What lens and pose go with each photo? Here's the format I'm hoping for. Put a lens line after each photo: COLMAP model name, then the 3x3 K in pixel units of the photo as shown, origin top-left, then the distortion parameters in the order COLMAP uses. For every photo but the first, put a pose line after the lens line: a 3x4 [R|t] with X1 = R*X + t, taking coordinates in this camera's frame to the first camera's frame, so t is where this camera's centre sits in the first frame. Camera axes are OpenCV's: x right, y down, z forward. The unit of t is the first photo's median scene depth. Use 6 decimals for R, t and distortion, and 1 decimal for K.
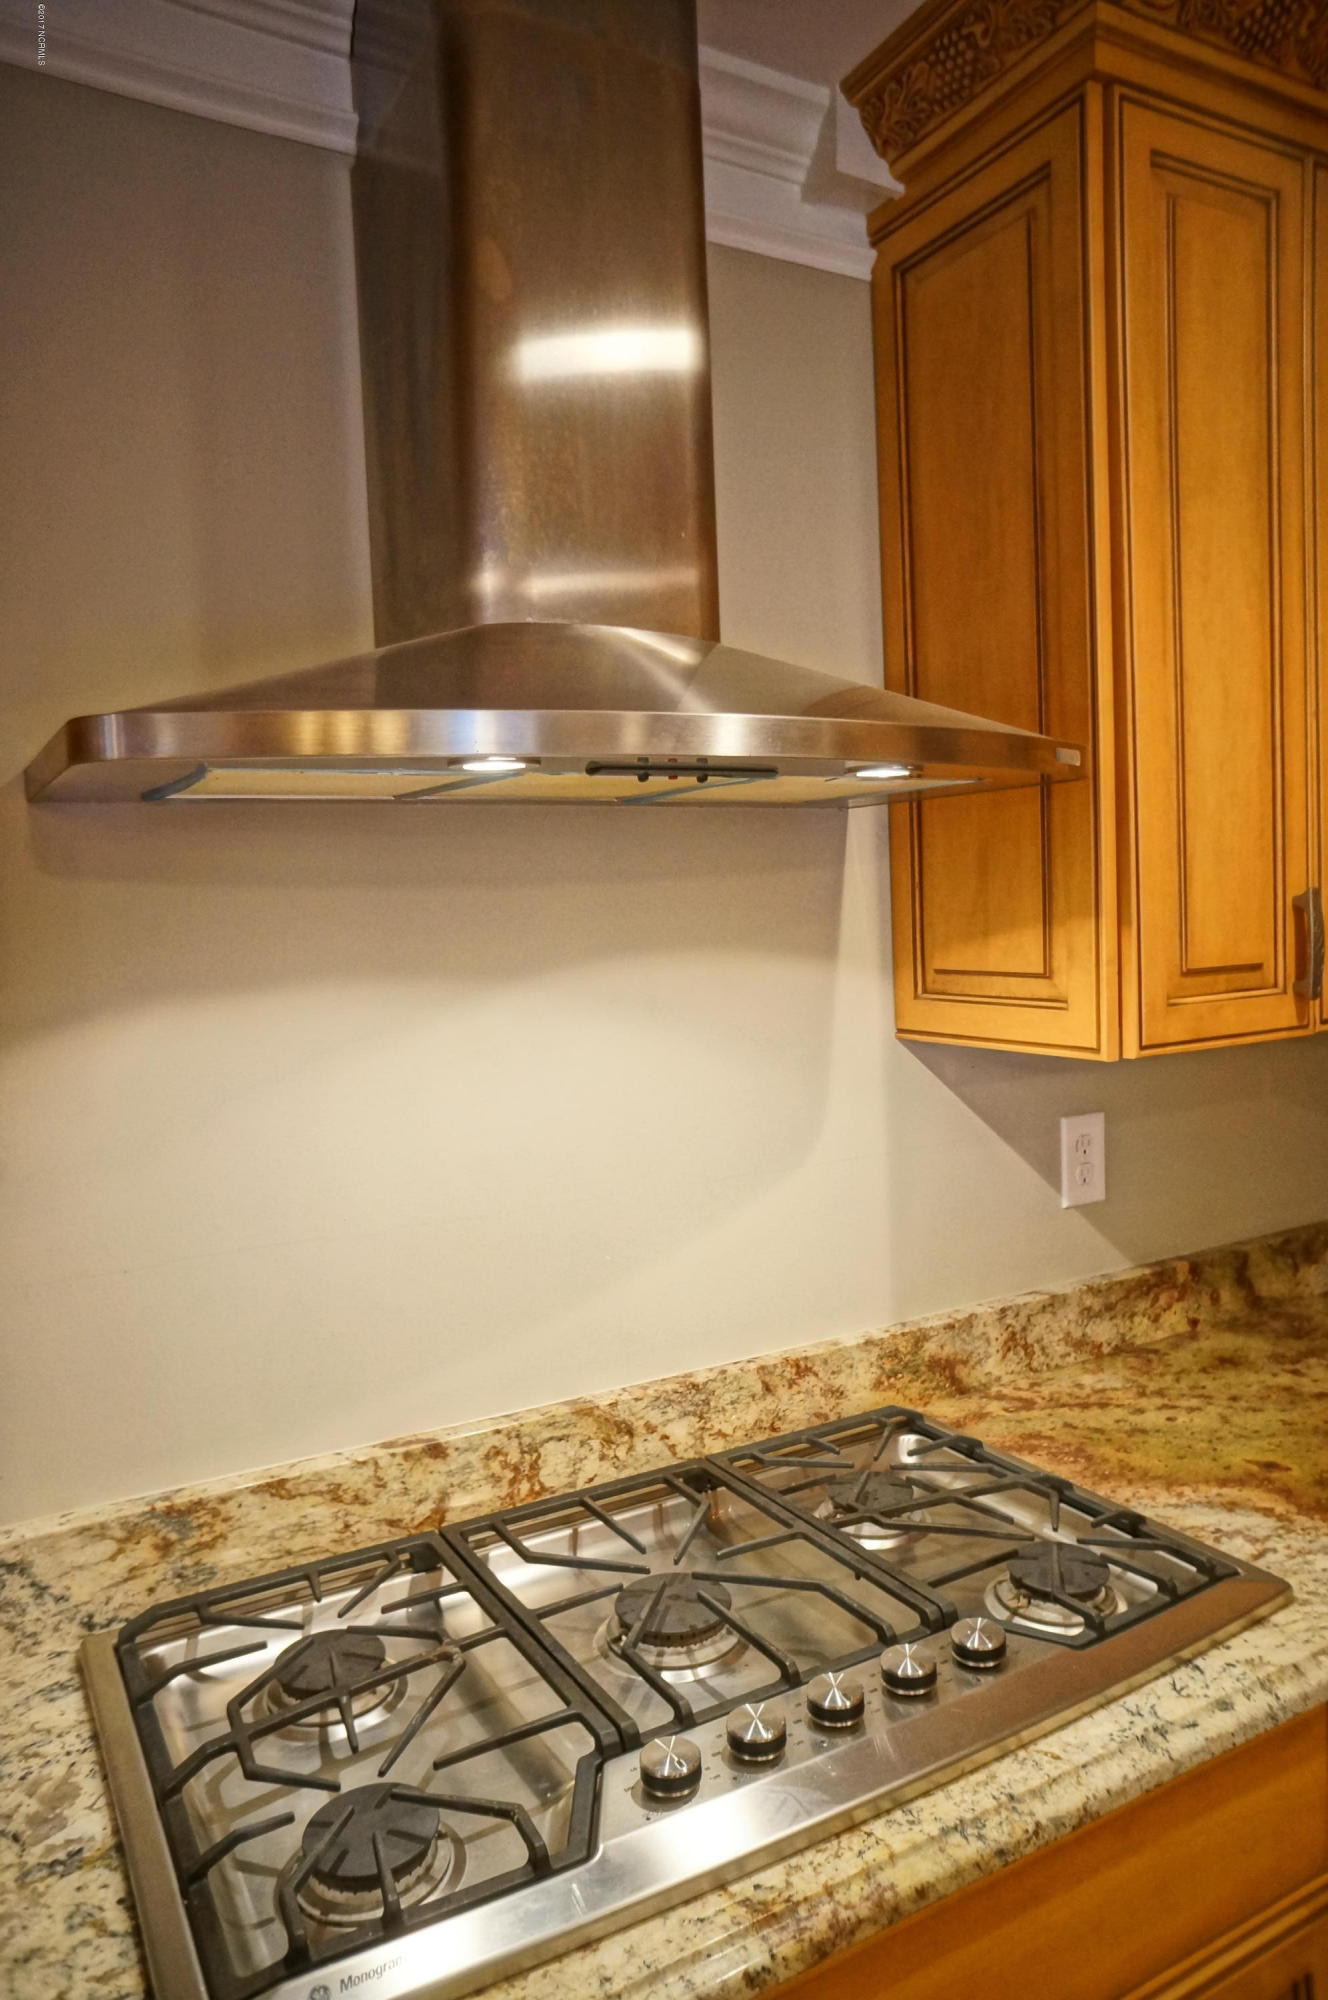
lens RADIAL K [[1339.3, 0, 658.6], [0, 1339.3, 962.7], [0, 0, 1]] dist [-0.058787, 0.083490]
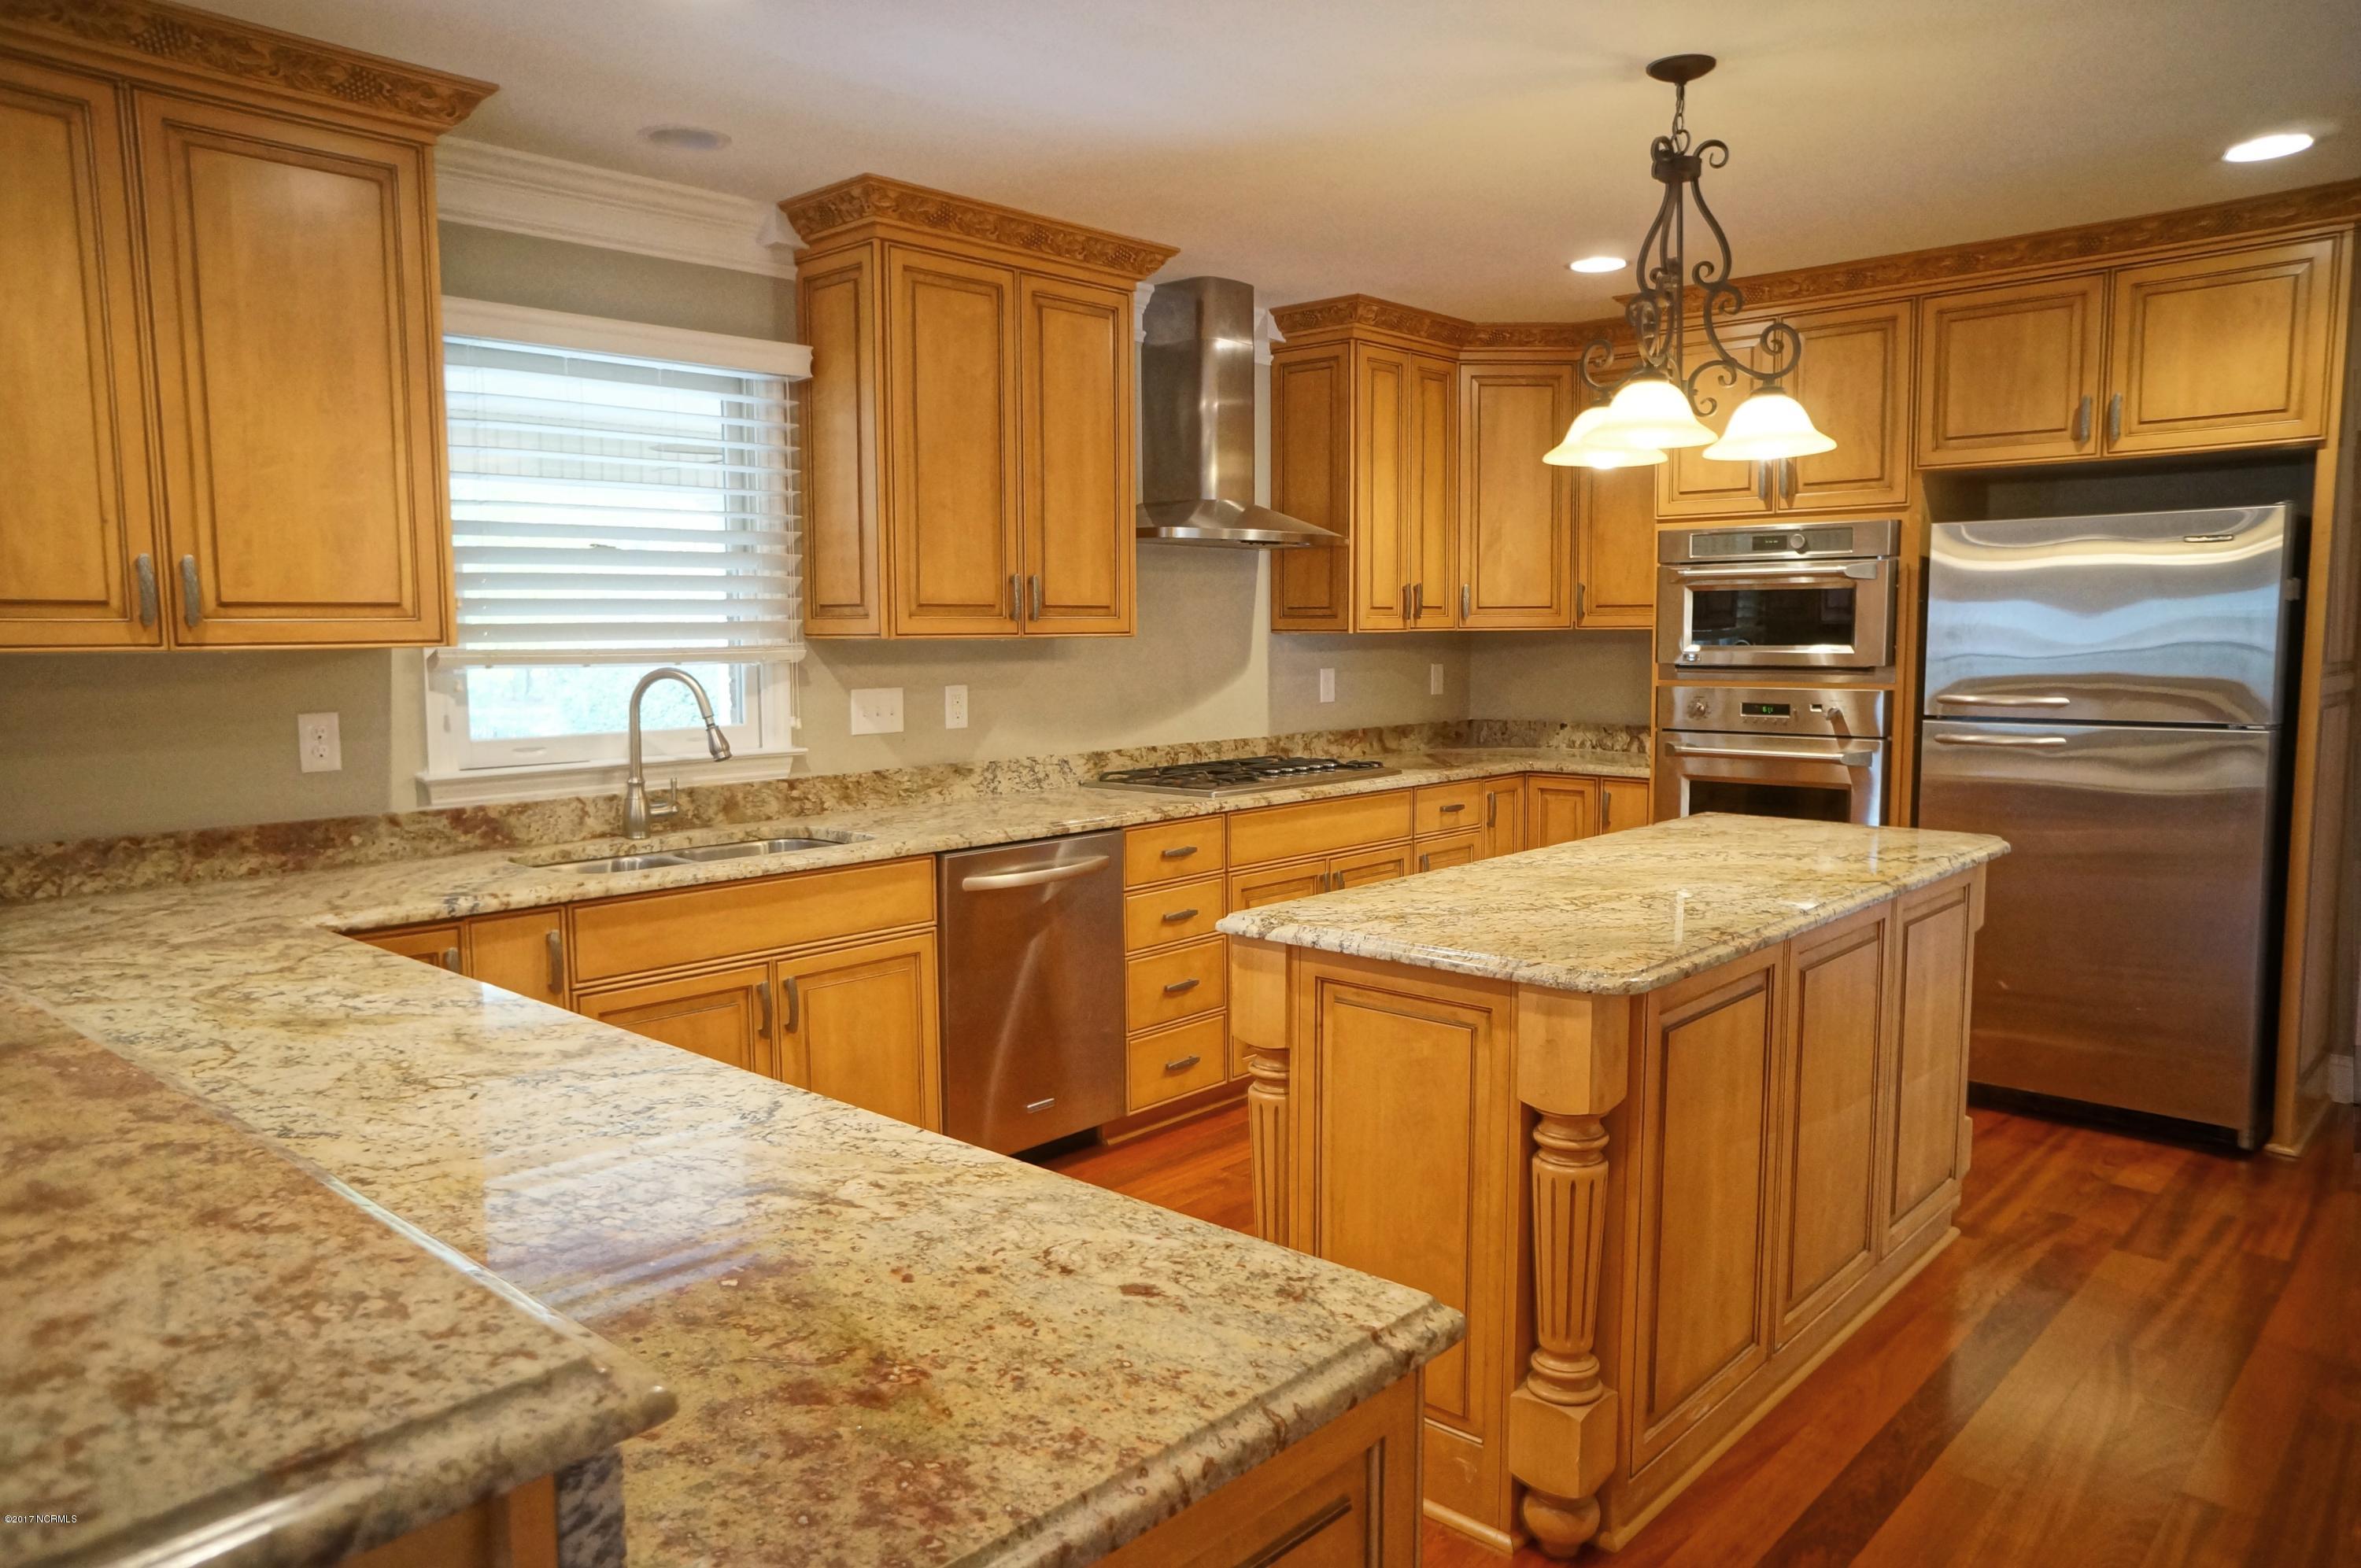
lens RADIAL K [[1580.8, 0, 1176.6], [0, 1580.8, 776.7], [0, 0, 1]] dist [-0.058787, 0.083490]
pose [[0.951287, 0.000768, 0.308306, -1.005769], [-0.013462, 0.999147, 0.039049, 0.223363], [-0.308013, -0.041297, 0.950486, -2.048785]]
